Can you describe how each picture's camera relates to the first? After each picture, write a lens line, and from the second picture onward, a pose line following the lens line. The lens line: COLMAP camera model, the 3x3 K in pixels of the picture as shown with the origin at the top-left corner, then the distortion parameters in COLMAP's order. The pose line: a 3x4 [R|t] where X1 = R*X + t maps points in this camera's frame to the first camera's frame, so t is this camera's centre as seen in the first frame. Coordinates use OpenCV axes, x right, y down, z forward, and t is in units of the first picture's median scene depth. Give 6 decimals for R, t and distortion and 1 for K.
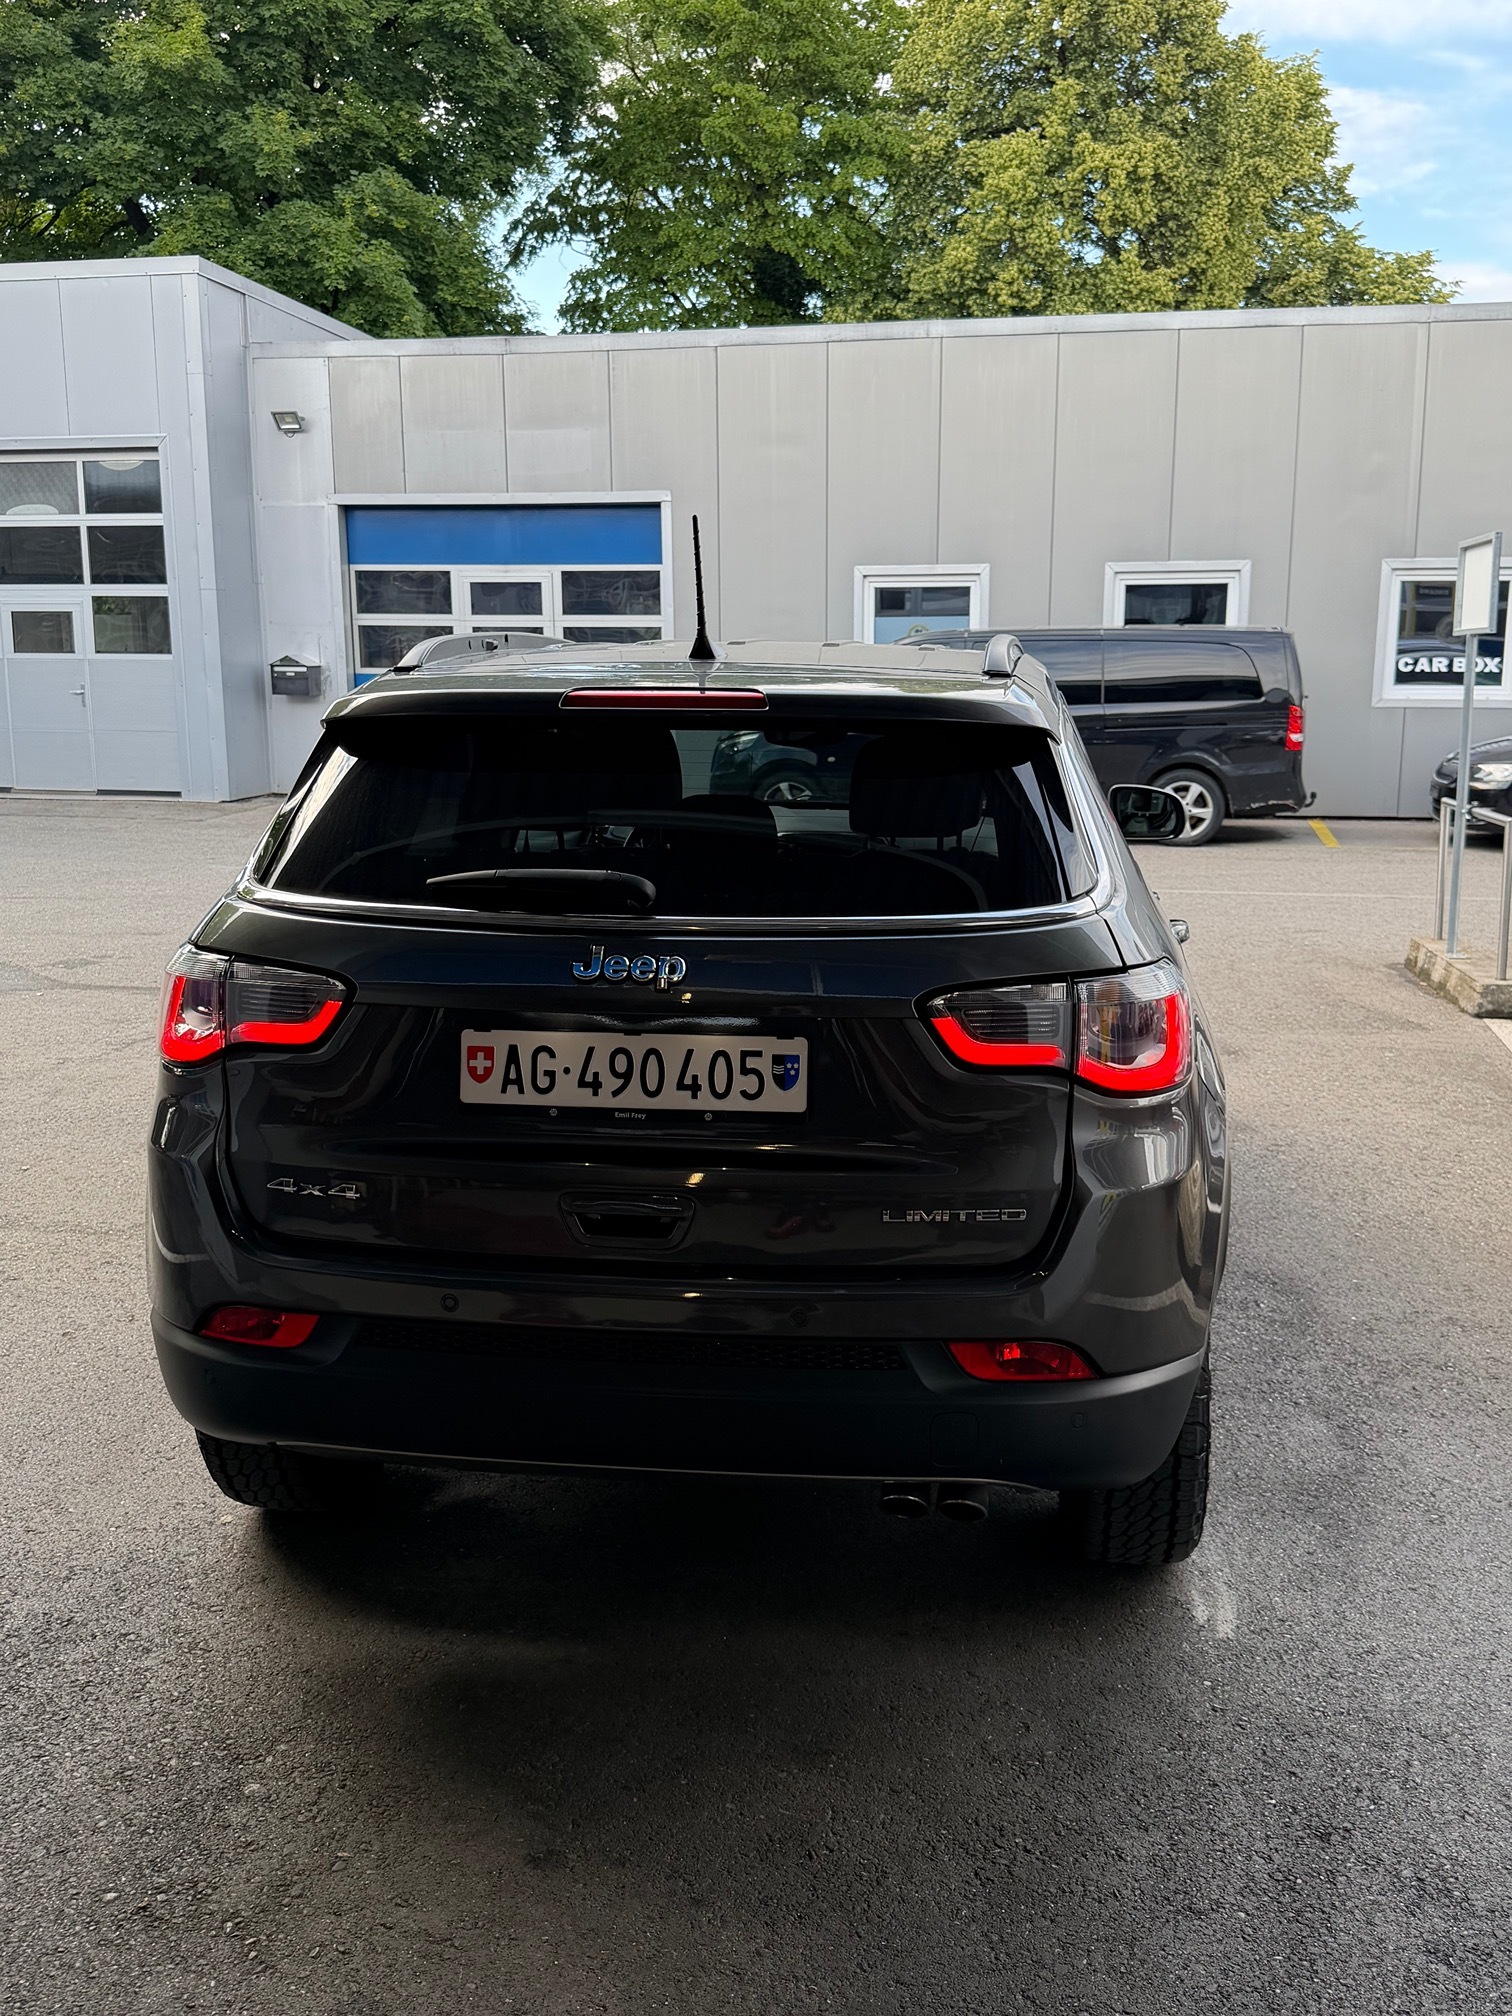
lens RADIAL K [[2013.1, 0, 756.0], [0, 2013.1, 1008.0], [0, 0, 1]] dist [-0.051648, -0.000535]
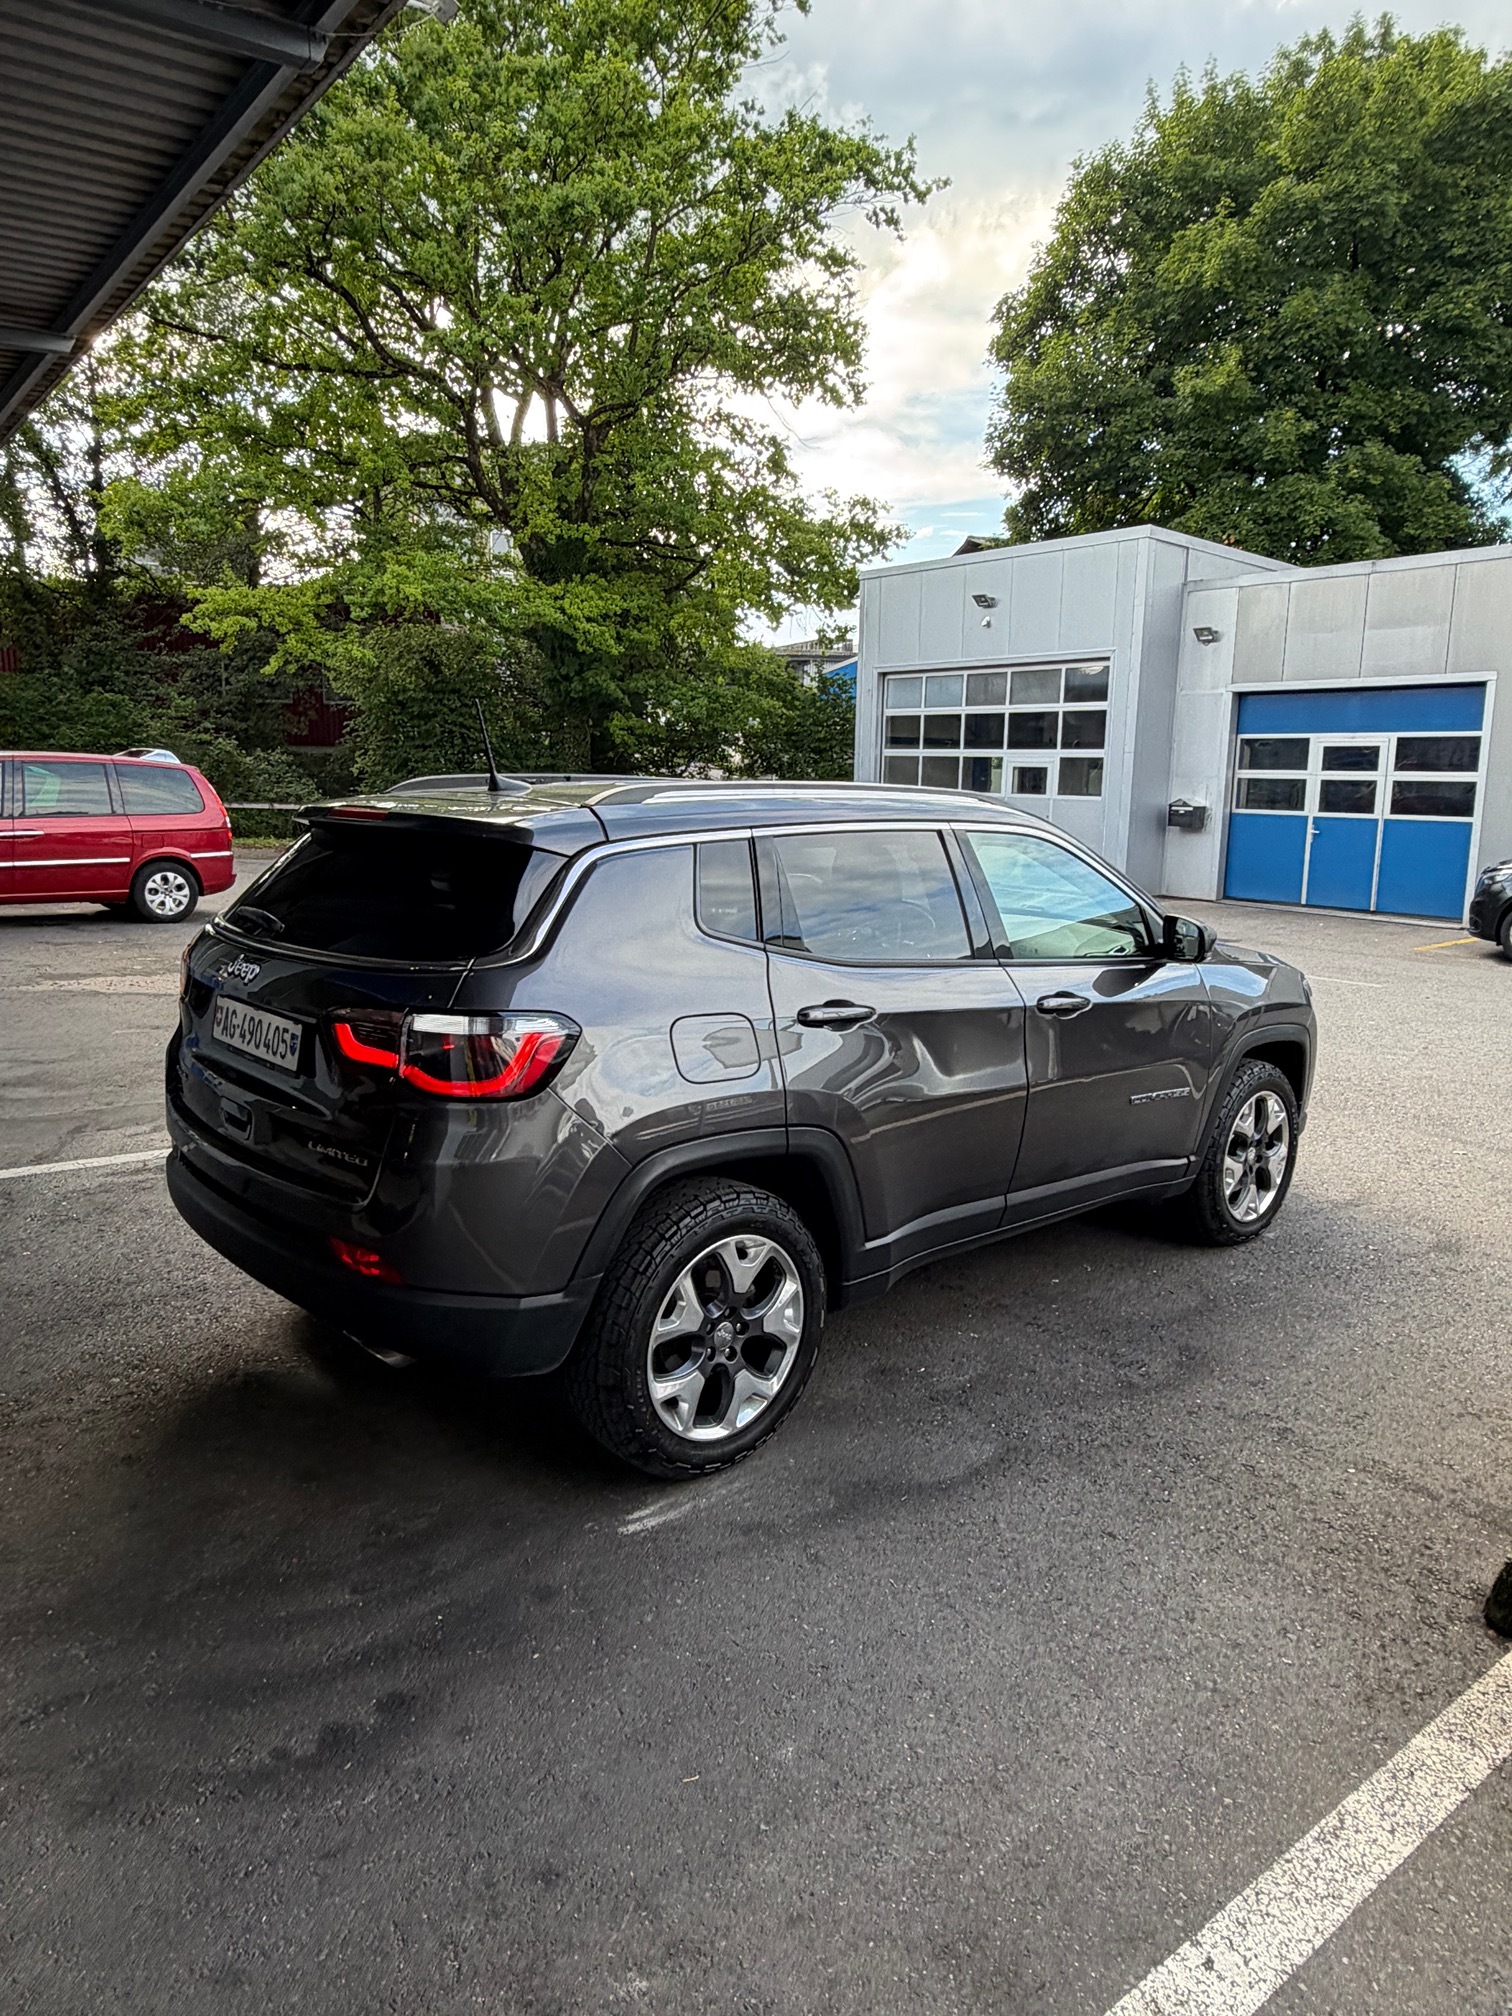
lens RADIAL K [[1356.5, 0, 756.0], [0, 1356.5, 1008.0], [0, 0, 1]] dist [-0.032936, 0.001299]
pose [[0.719275, 0.118450, -0.684554, 0.220756], [-0.132415, 0.990668, 0.032286, -0.018401], [0.681990, 0.067423, 0.728247, 0.099505]]
